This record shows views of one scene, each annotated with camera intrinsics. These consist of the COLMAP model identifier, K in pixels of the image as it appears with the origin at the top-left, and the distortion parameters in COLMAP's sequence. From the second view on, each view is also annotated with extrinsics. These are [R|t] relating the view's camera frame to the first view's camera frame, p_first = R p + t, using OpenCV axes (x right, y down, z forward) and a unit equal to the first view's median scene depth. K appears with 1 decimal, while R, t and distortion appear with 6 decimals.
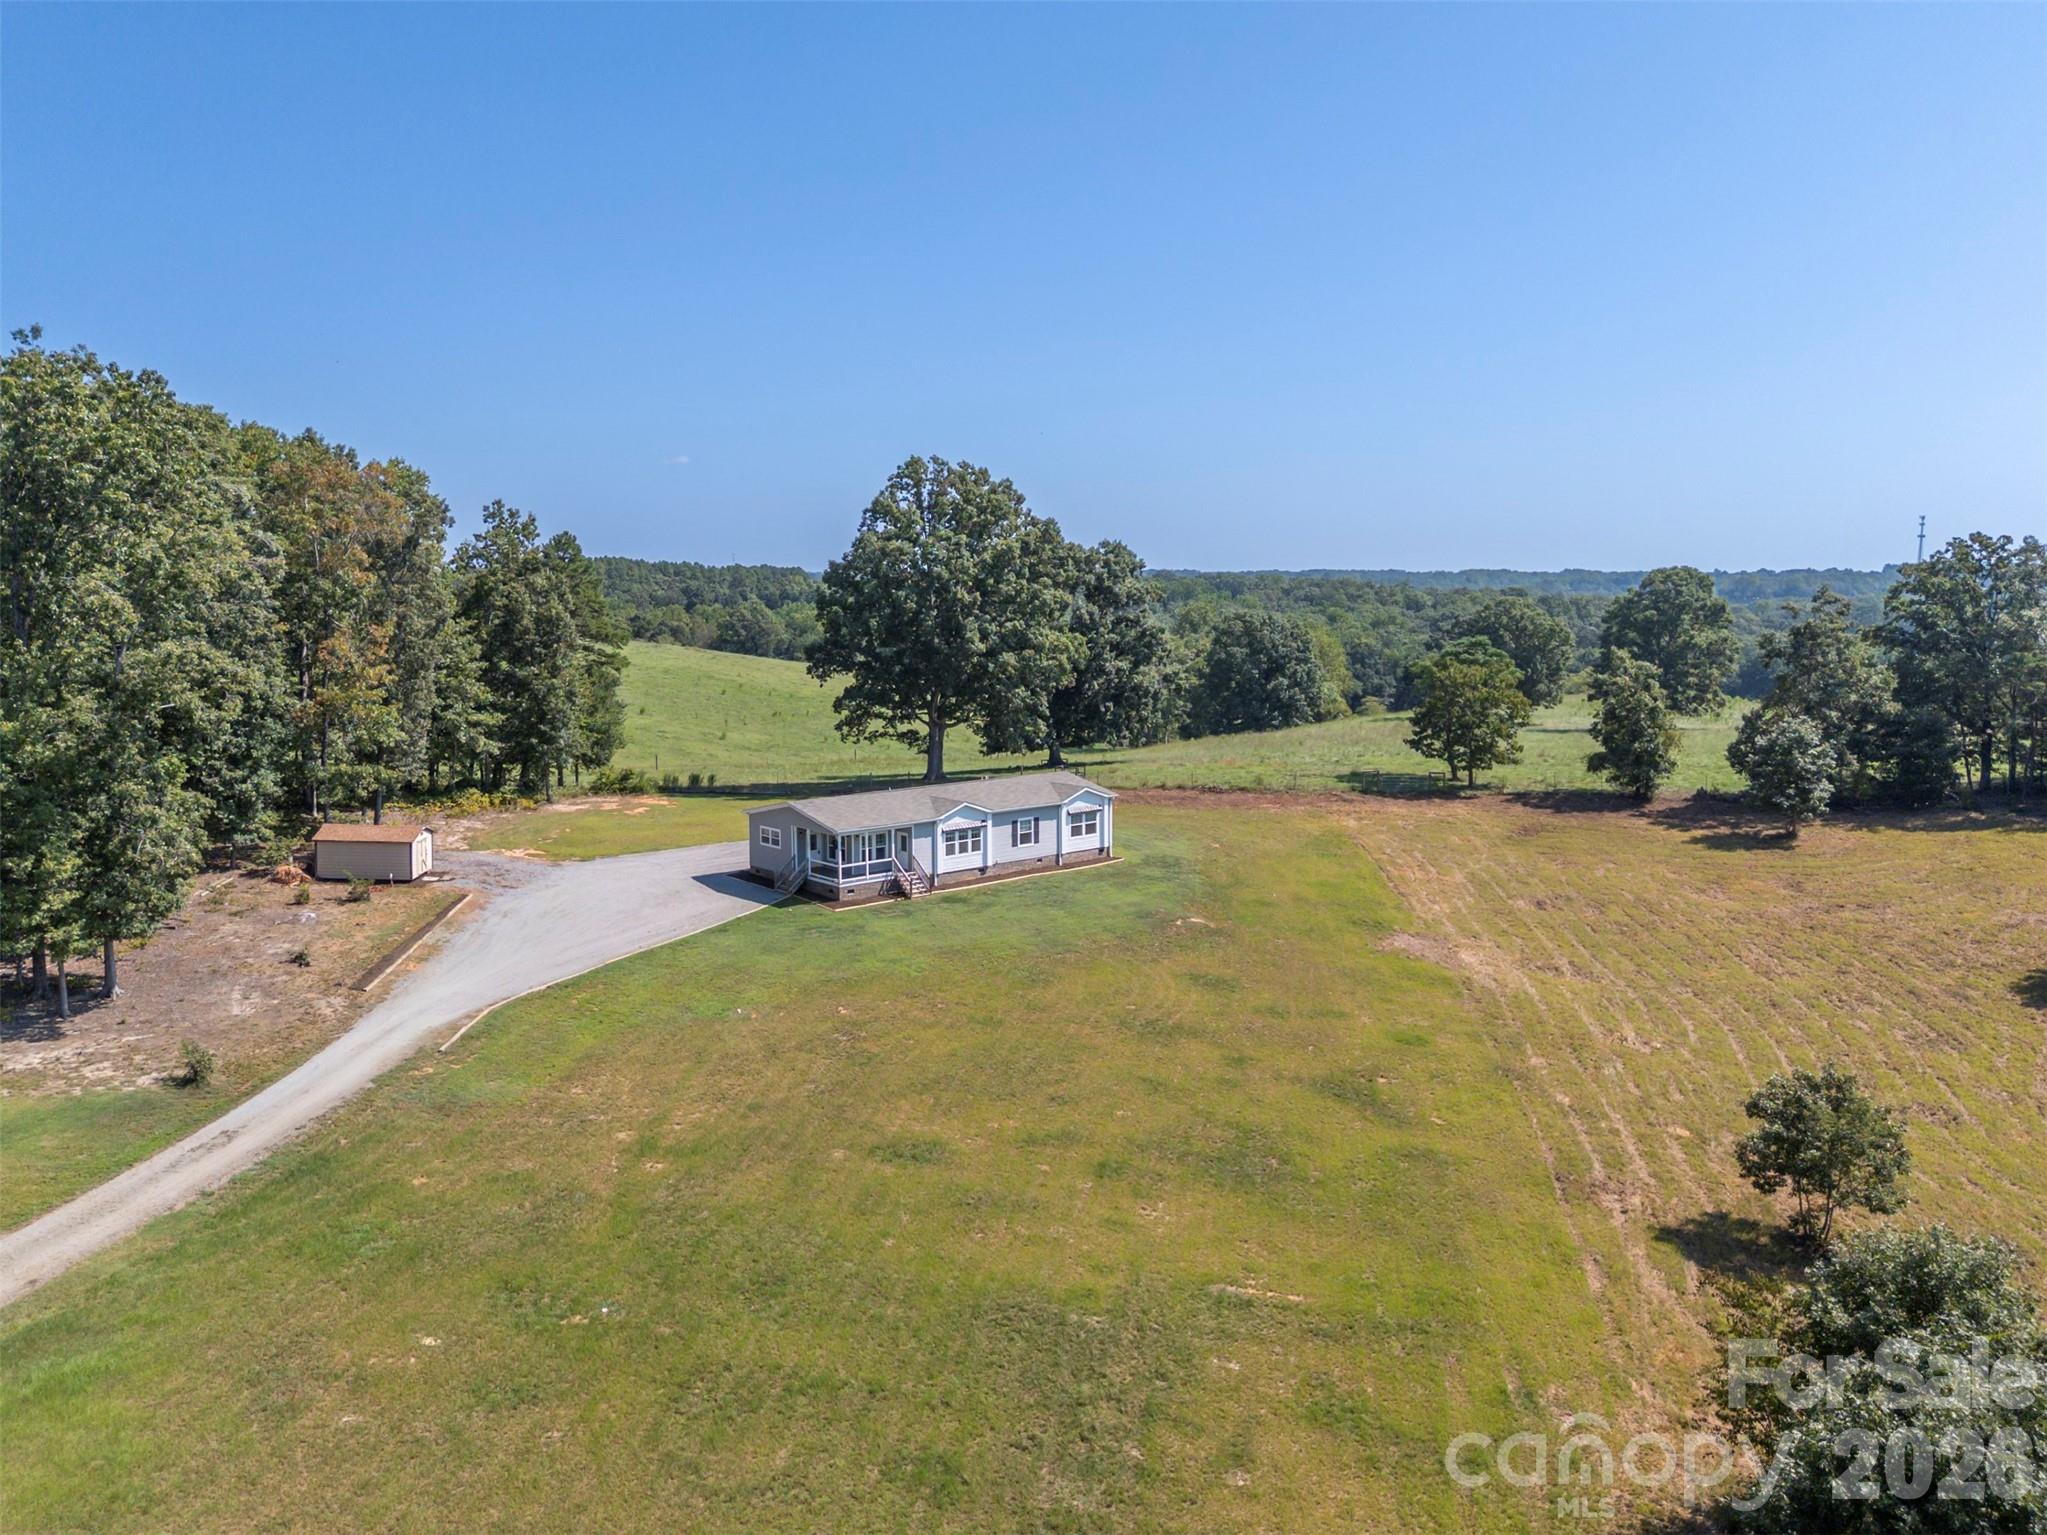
lens RADIAL K [[1505.3, 0, 1017.4], [0, 1505.3, 743.1], [0, 0, 1]] dist [0.074855, -0.067220]
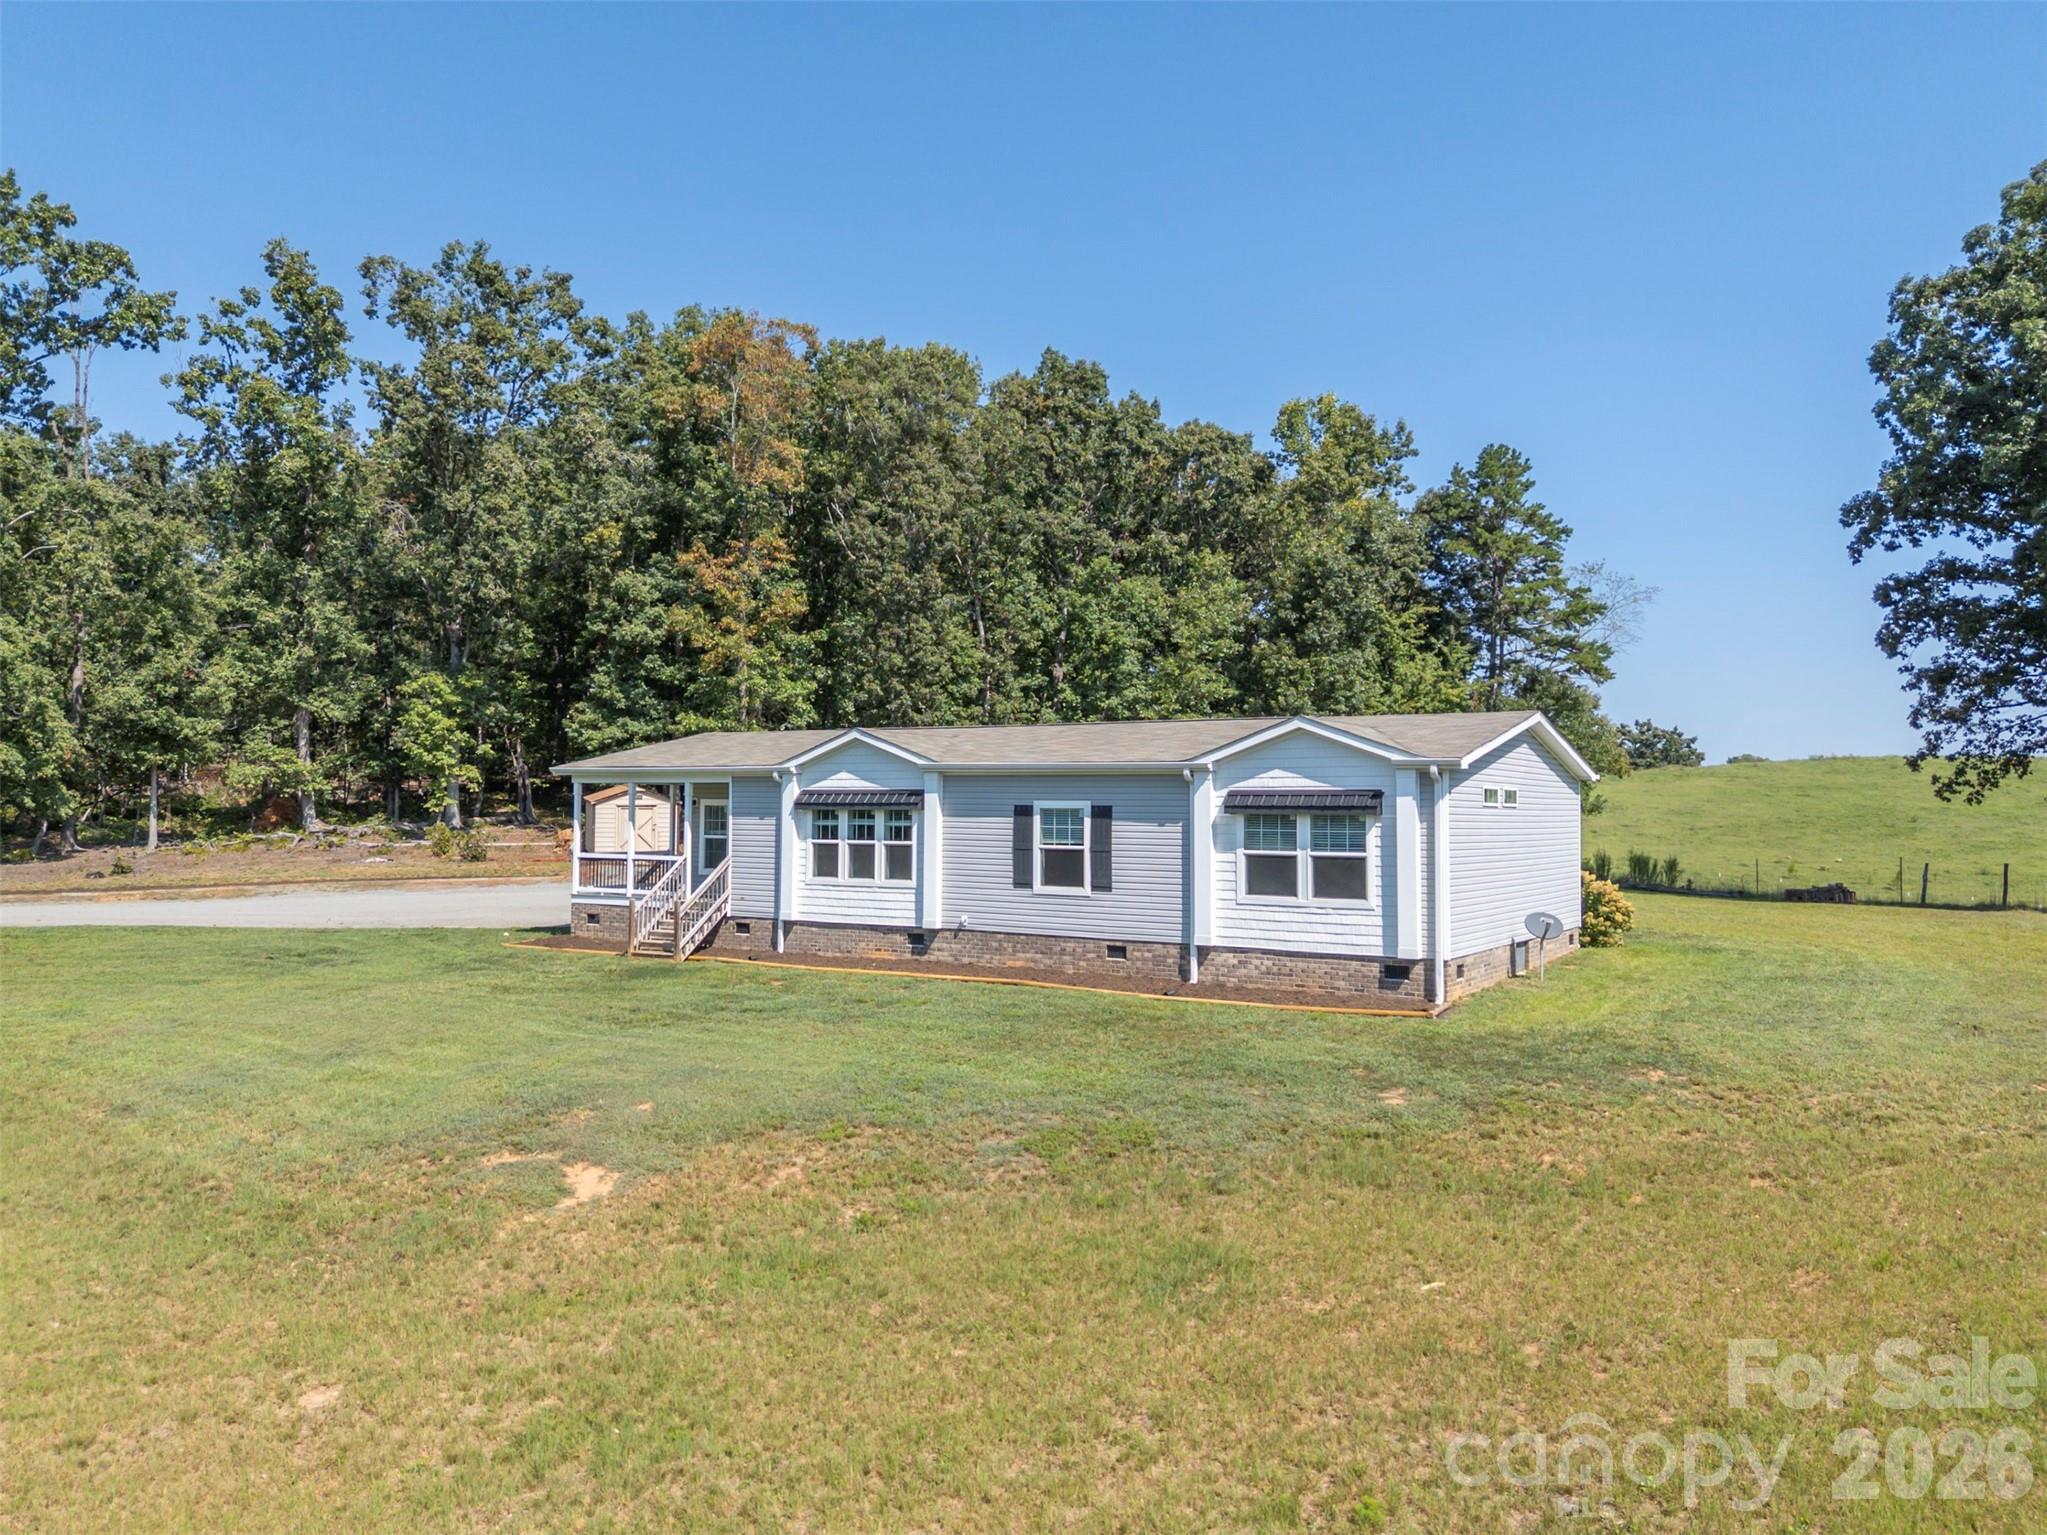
lens RADIAL K [[1505.3, 0, 1015.3], [0, 1505.3, 767.9], [0, 0, 1]] dist [0.074855, -0.067220]
pose [[0.283371, -0.023934, -0.958712, 0.304714], [-0.111726, 0.992057, -0.057790, 0.062418], [0.952480, 0.123489, 0.278446, 0.907233]]
